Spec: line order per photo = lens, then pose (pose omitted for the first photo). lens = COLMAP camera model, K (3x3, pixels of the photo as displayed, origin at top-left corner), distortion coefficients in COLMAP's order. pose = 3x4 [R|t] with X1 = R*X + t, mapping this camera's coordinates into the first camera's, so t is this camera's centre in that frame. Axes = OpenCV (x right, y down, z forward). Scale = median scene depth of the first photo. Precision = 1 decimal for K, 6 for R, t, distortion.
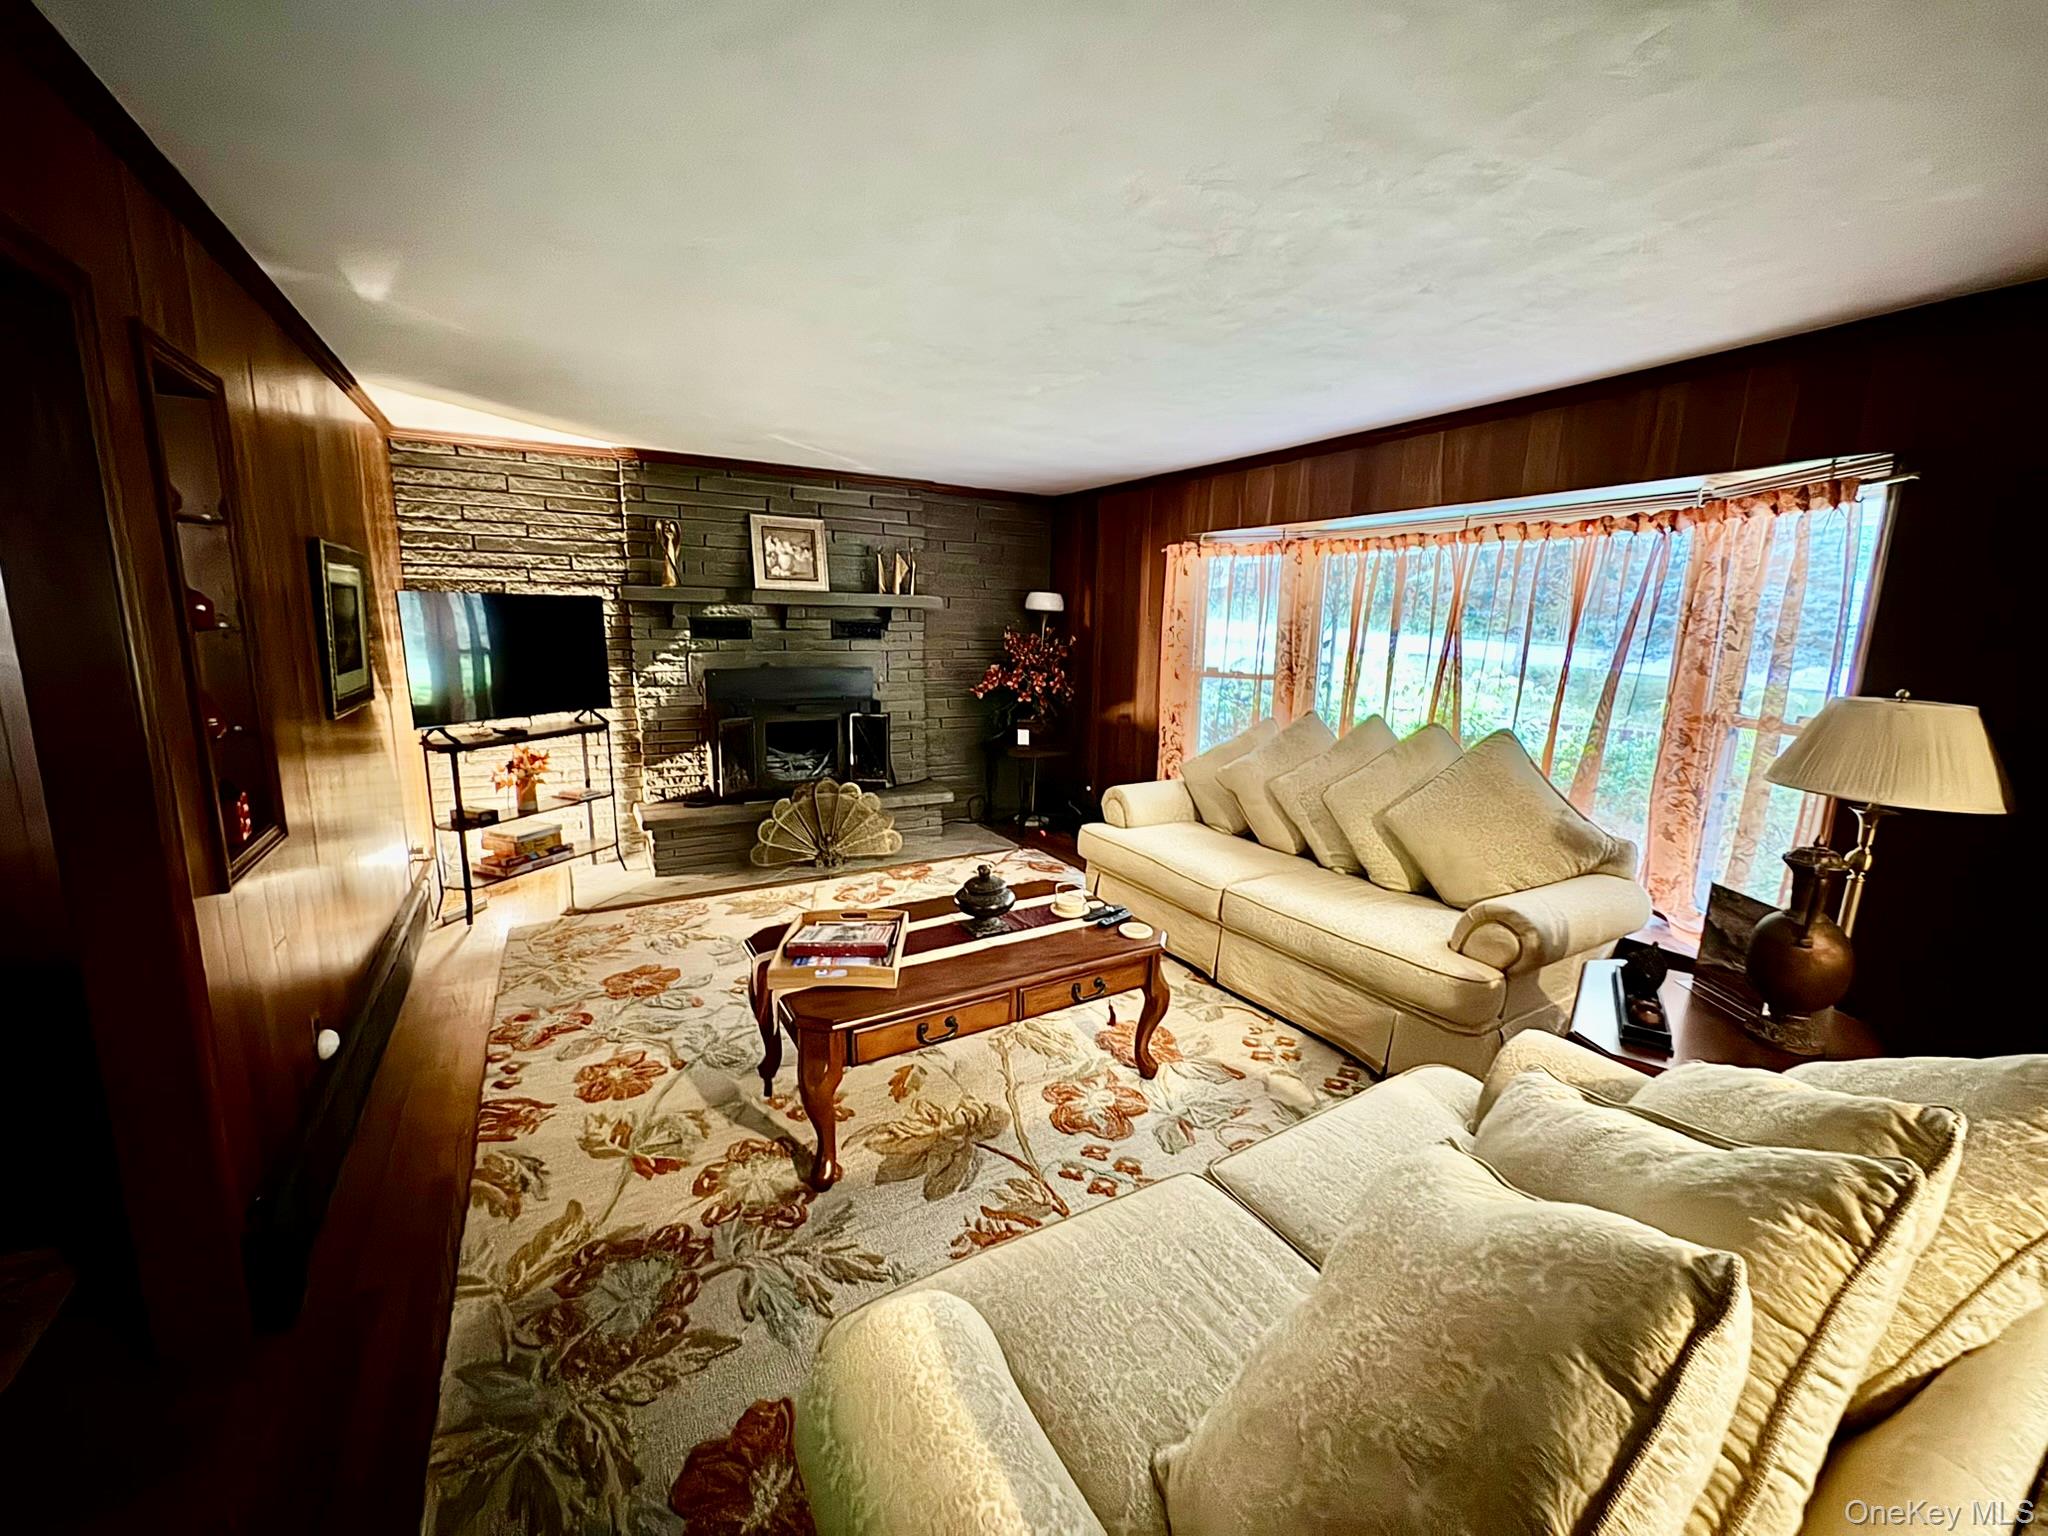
lens RADIAL K [[807.0, 0, 1025.6], [0, 807.0, 768.7], [0, 0, 1]] dist [-0.004110, 0.000298]
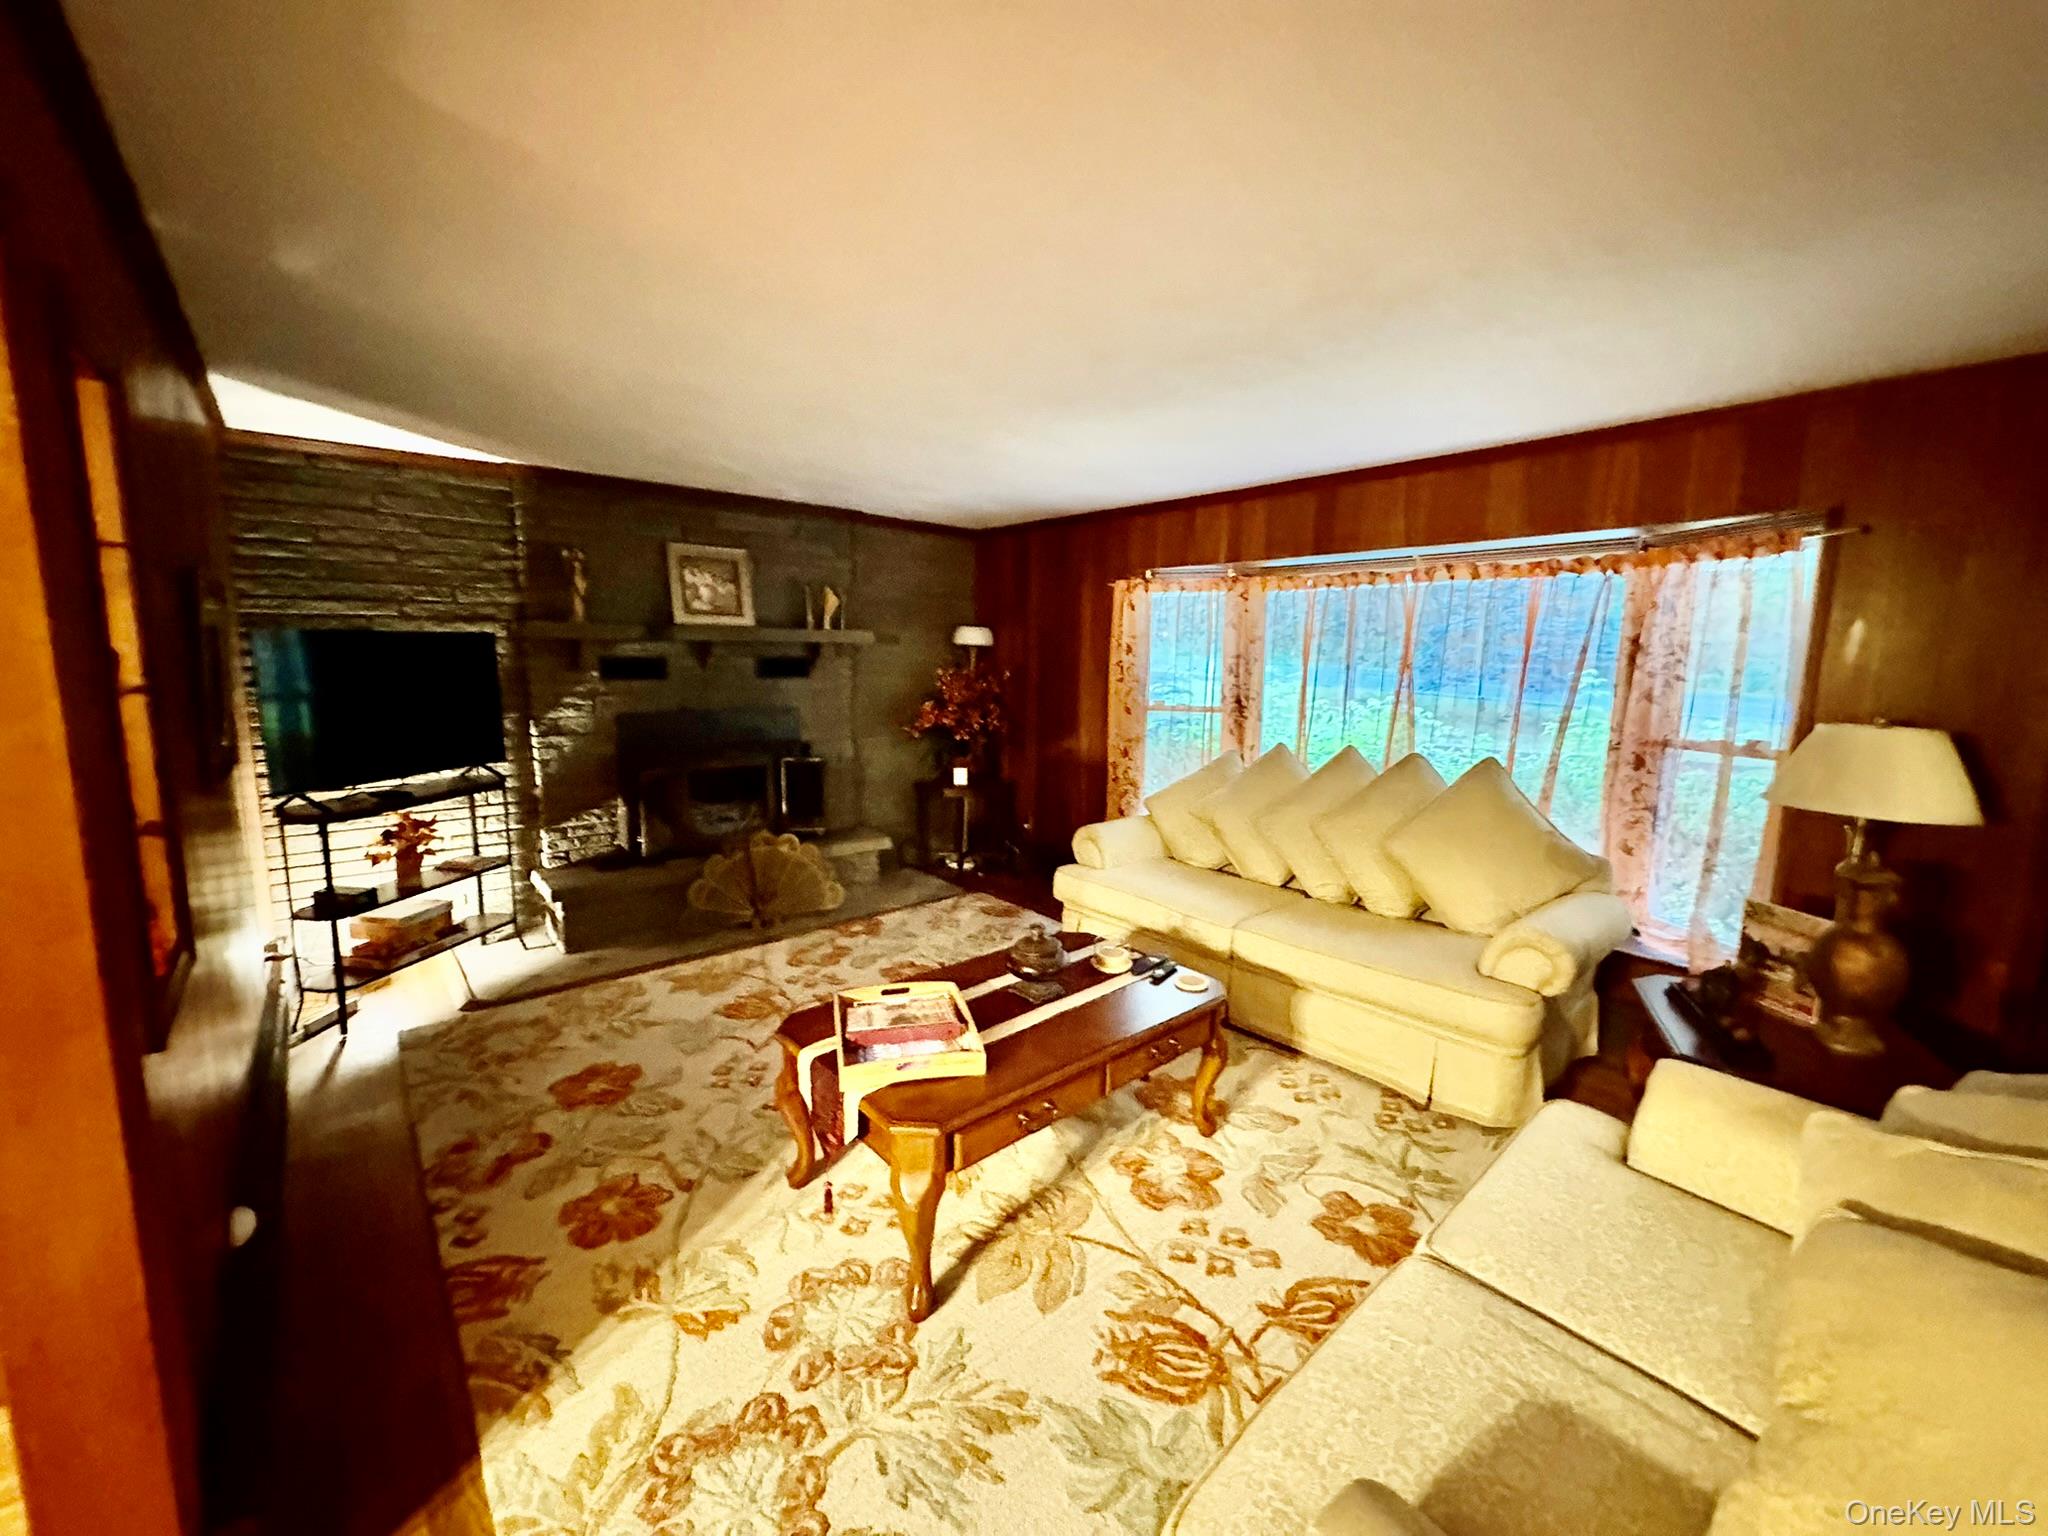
lens RADIAL K [[807.0, 0, 1022.9], [0, 807.0, 767.6], [0, 0, 1]] dist [-0.004110, 0.000298]
pose [[0.981691, -0.034280, 0.187369, -0.152494], [0.041346, 0.998569, -0.033932, -0.018928], [-0.185938, 0.041058, 0.981703, 0.056788]]
